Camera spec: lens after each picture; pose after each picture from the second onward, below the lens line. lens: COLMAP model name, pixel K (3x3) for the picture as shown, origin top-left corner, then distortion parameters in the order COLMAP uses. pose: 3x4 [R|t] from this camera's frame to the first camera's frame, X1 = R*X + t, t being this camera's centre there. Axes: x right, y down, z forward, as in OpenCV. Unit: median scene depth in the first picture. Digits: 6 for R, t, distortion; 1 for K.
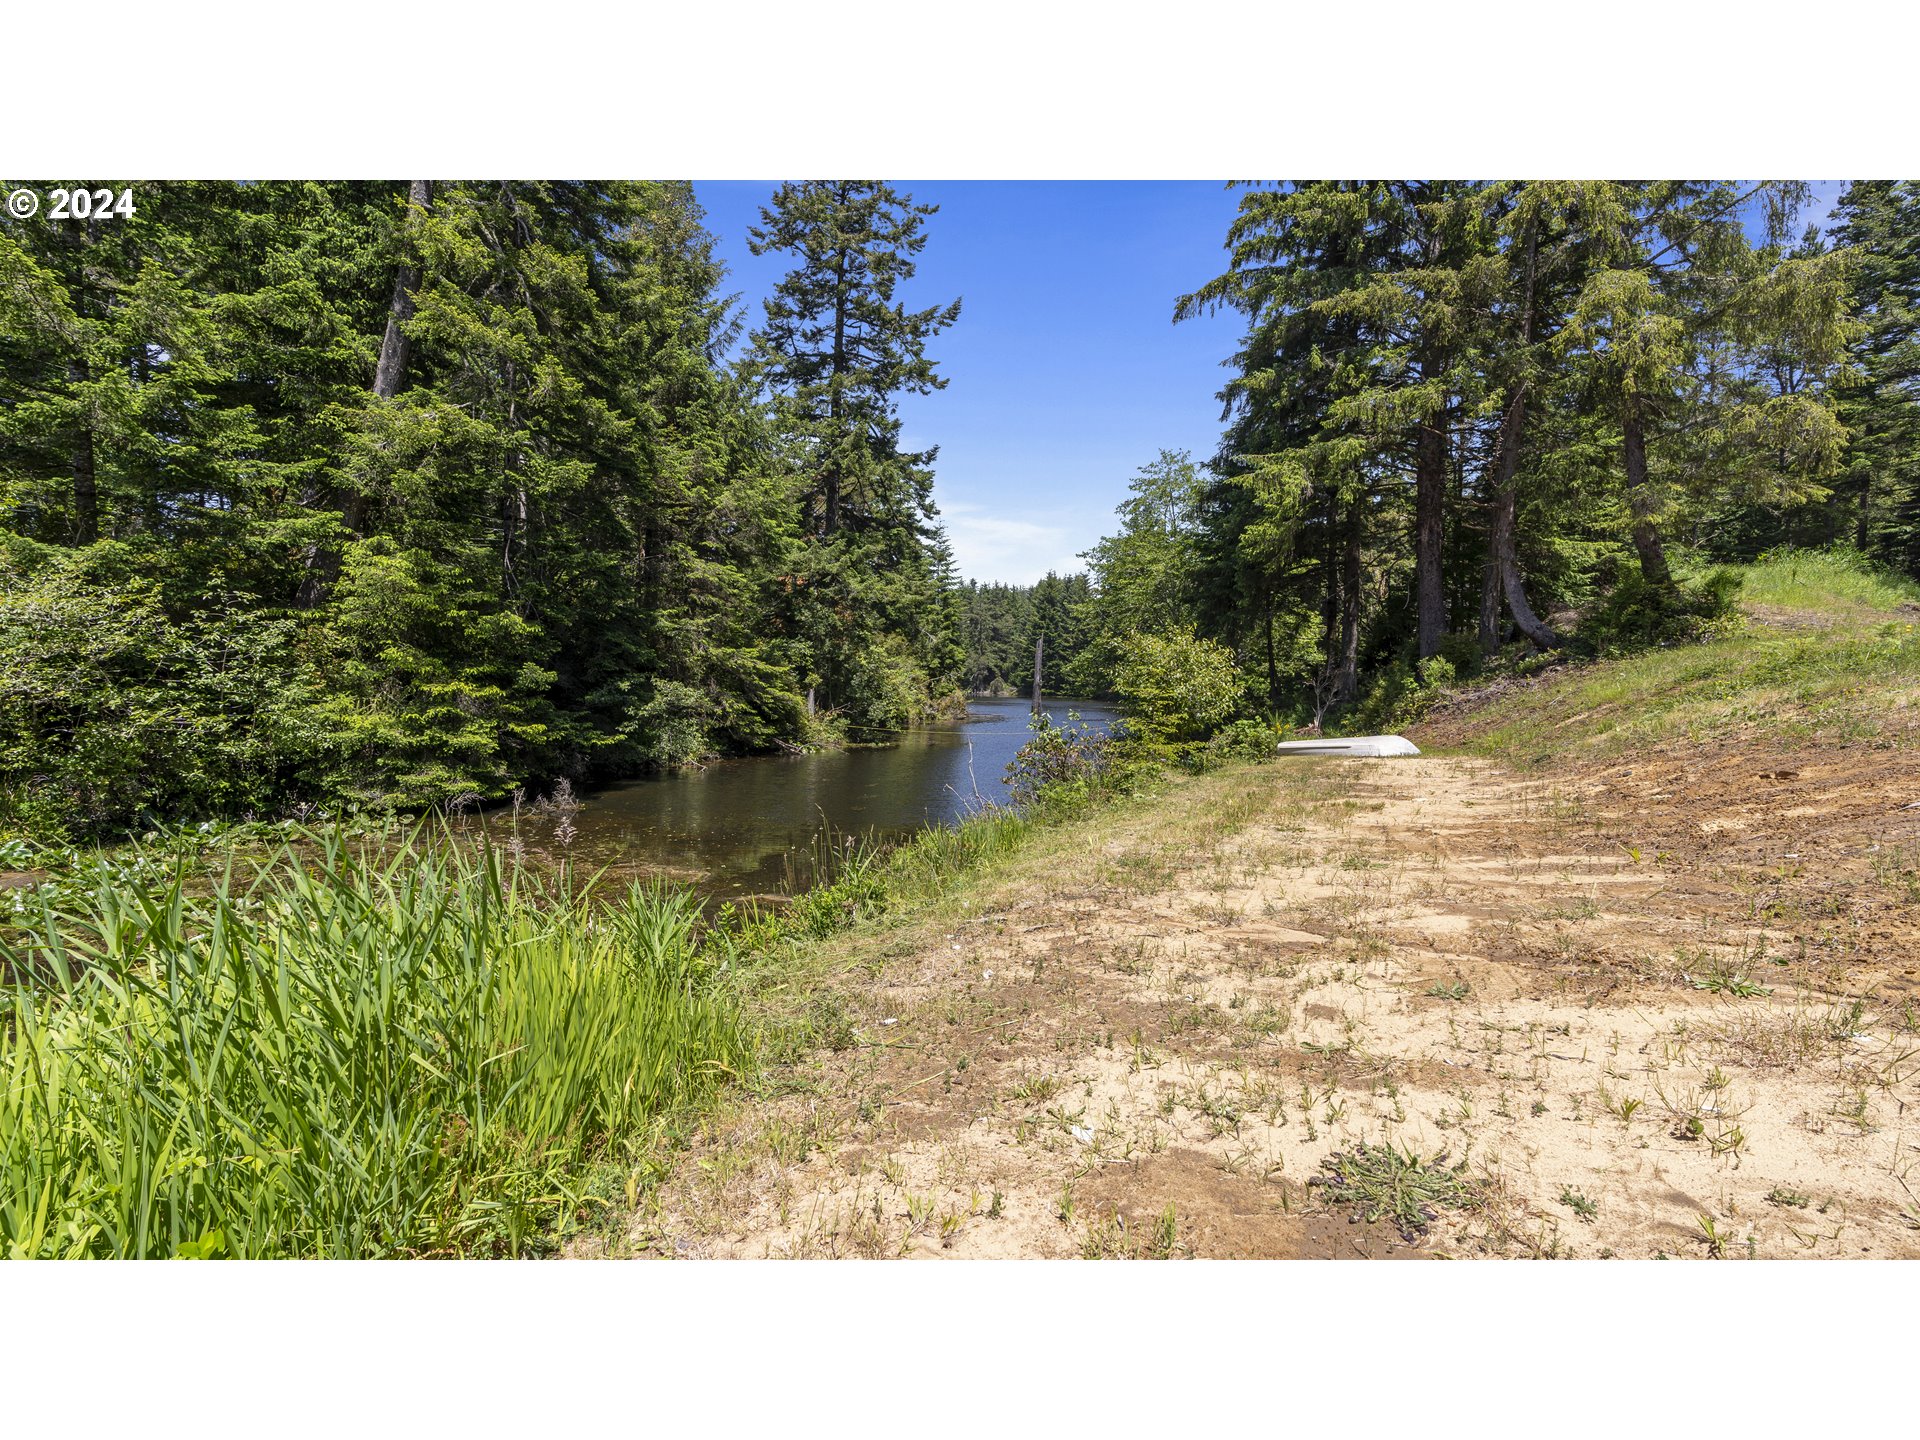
lens RADIAL K [[875.4, 0, 962.1], [0, 875.4, 718.0], [0, 0, 1]] dist [-0.005065, 0.002369]
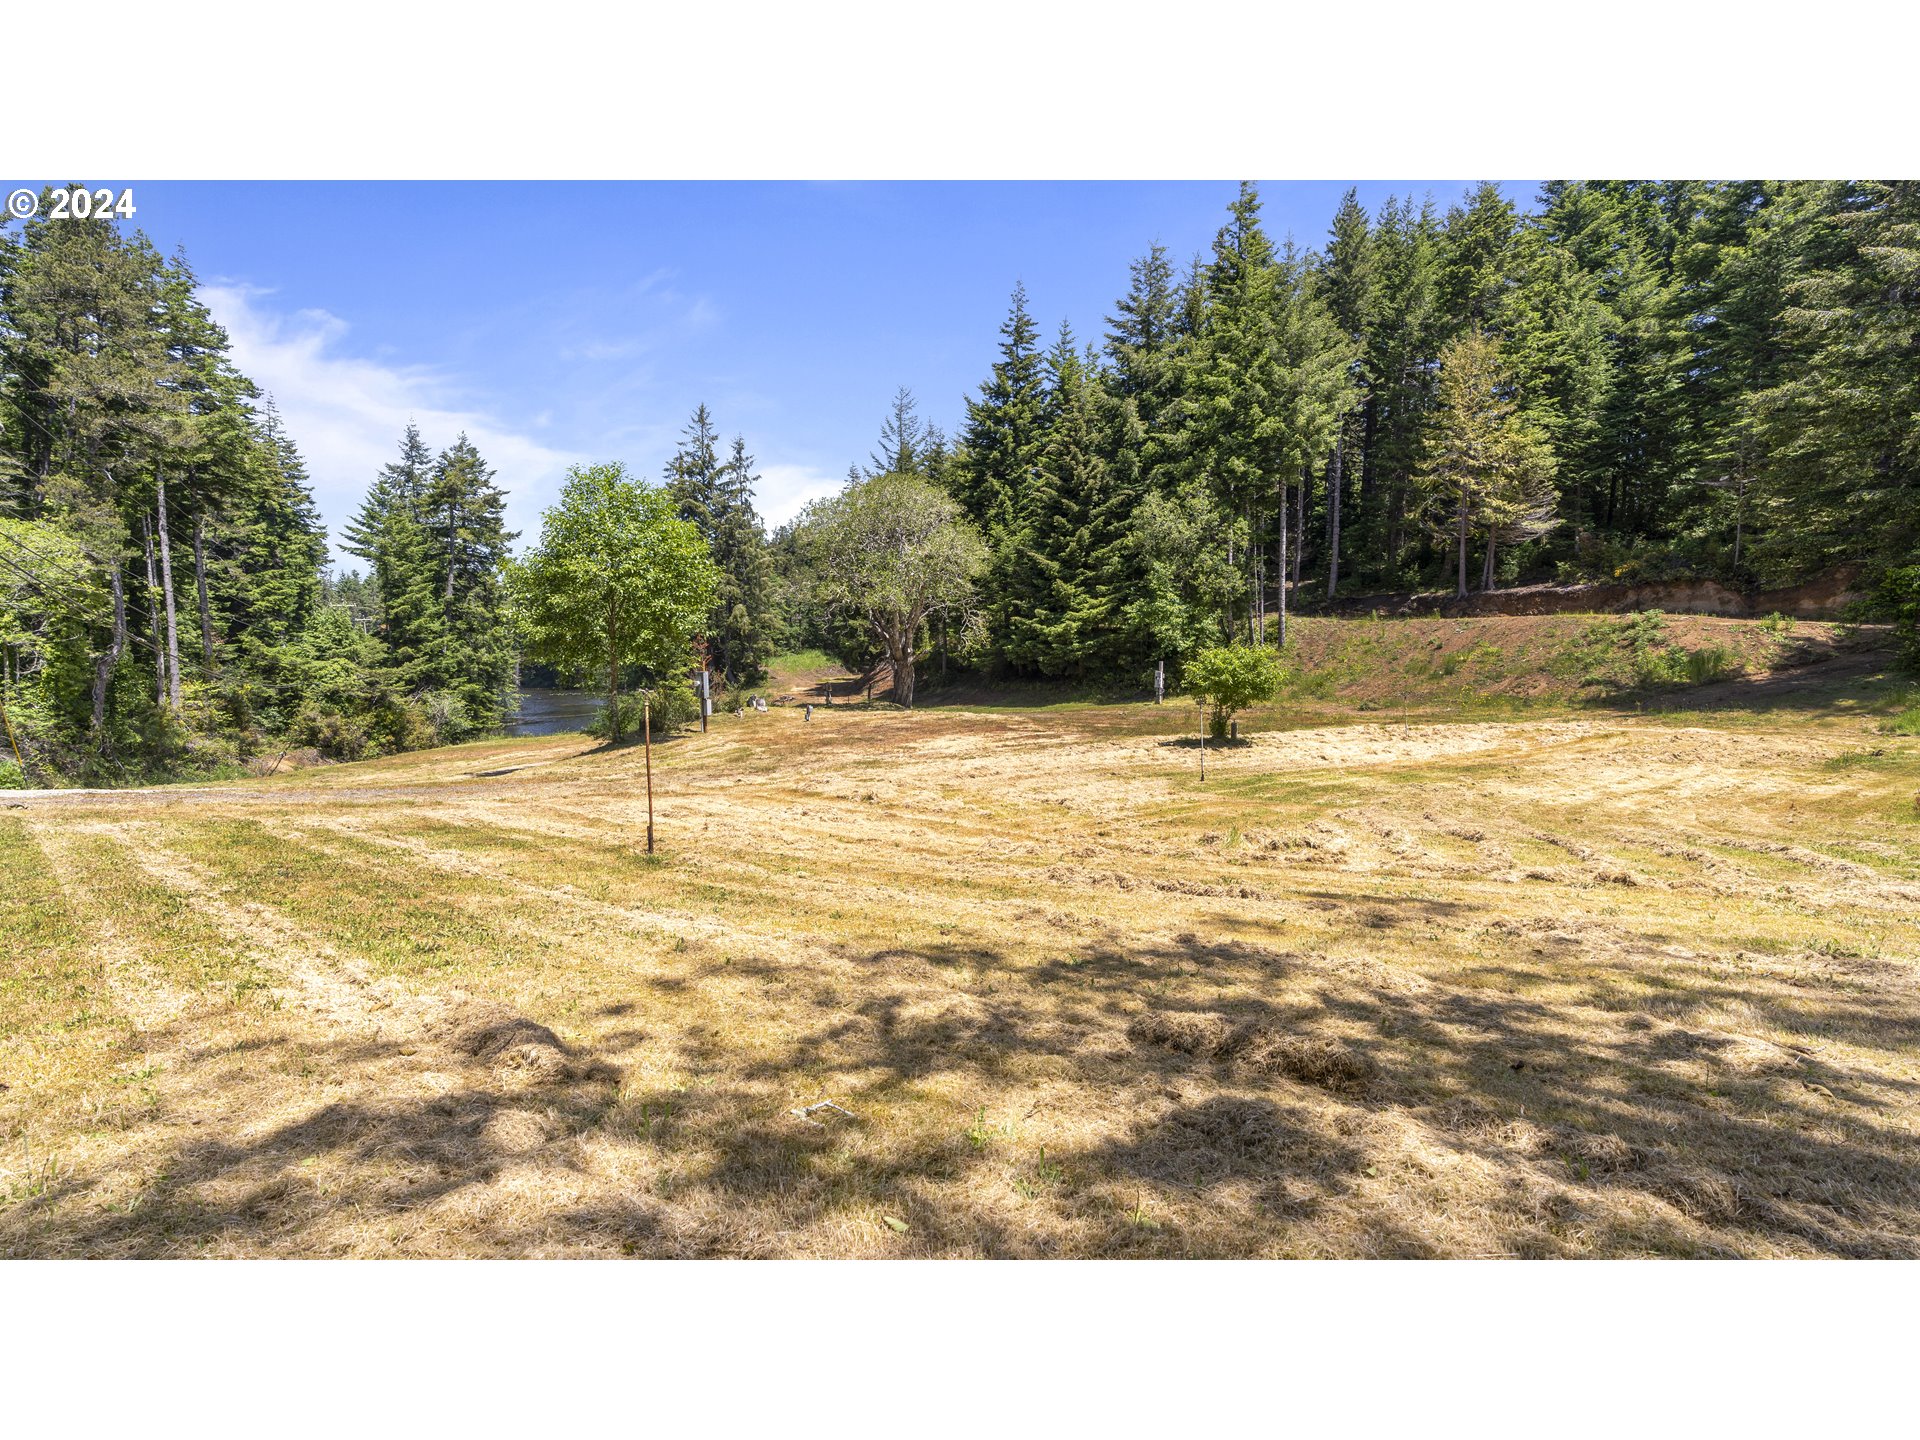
lens RADIAL K [[875.4, 0, 967.2], [0, 875.4, 720.6], [0, 0, 1]] dist [-0.005065, 0.002369]
pose [[0.765061, -0.074308, 0.639656, -0.688924], [0.045338, 0.997071, 0.061602, -0.071390], [-0.642359, -0.018128, 0.766189, -1.716329]]
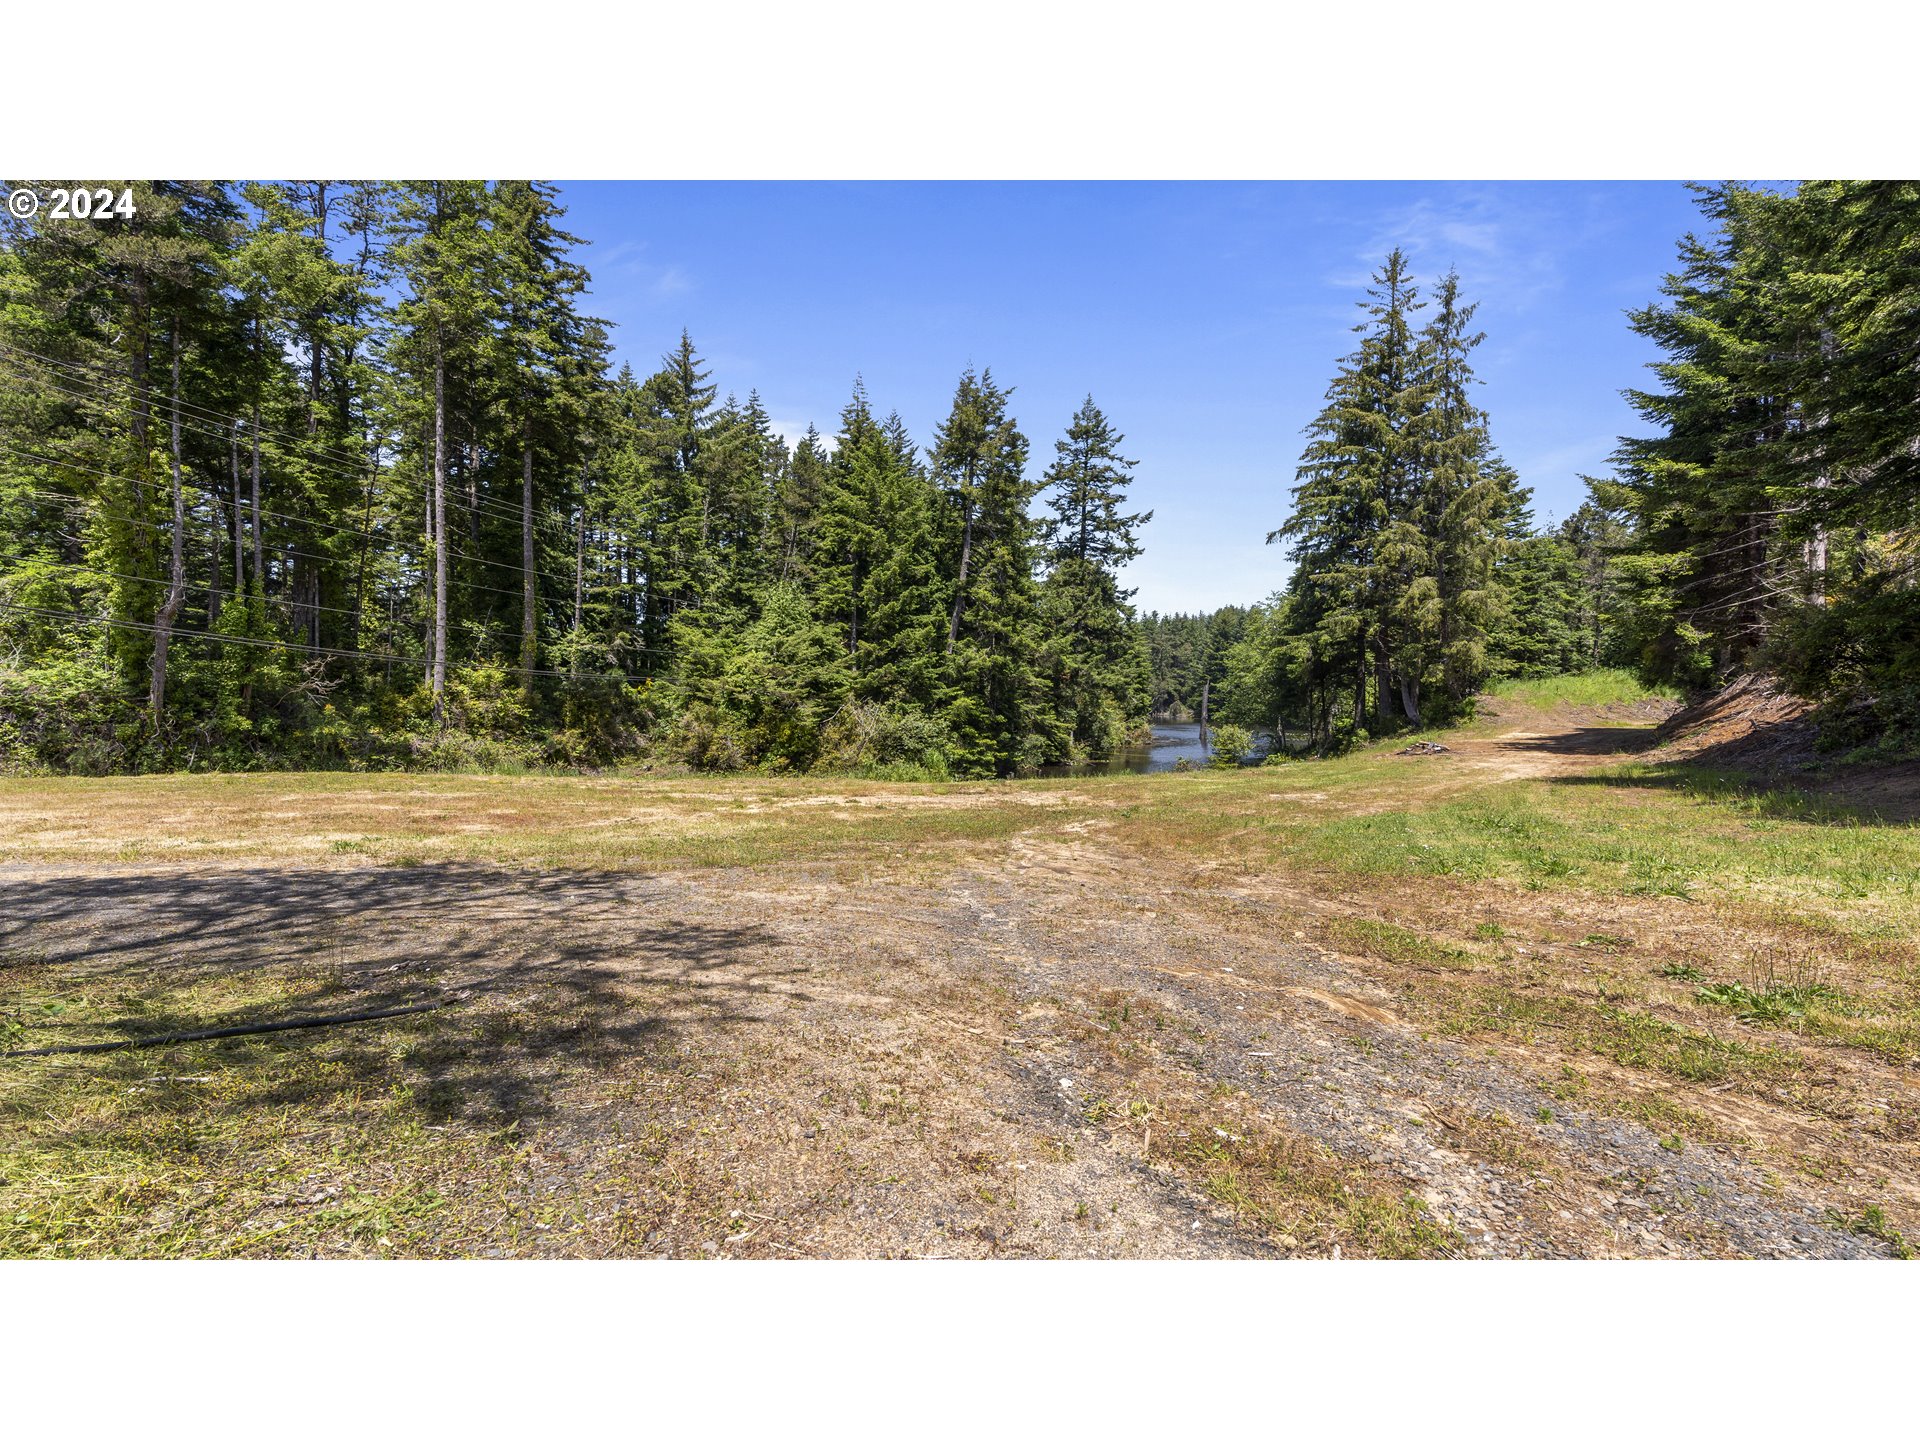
lens RADIAL K [[875.4, 0, 957.8], [0, 875.4, 722.5], [0, 0, 1]] dist [-0.005065, 0.002369]
pose [[0.978793, 0.009331, -0.204641, -0.023760], [-0.011193, 0.999906, -0.007943, -0.033145], [0.204548, 0.010065, 0.978805, -0.899188]]
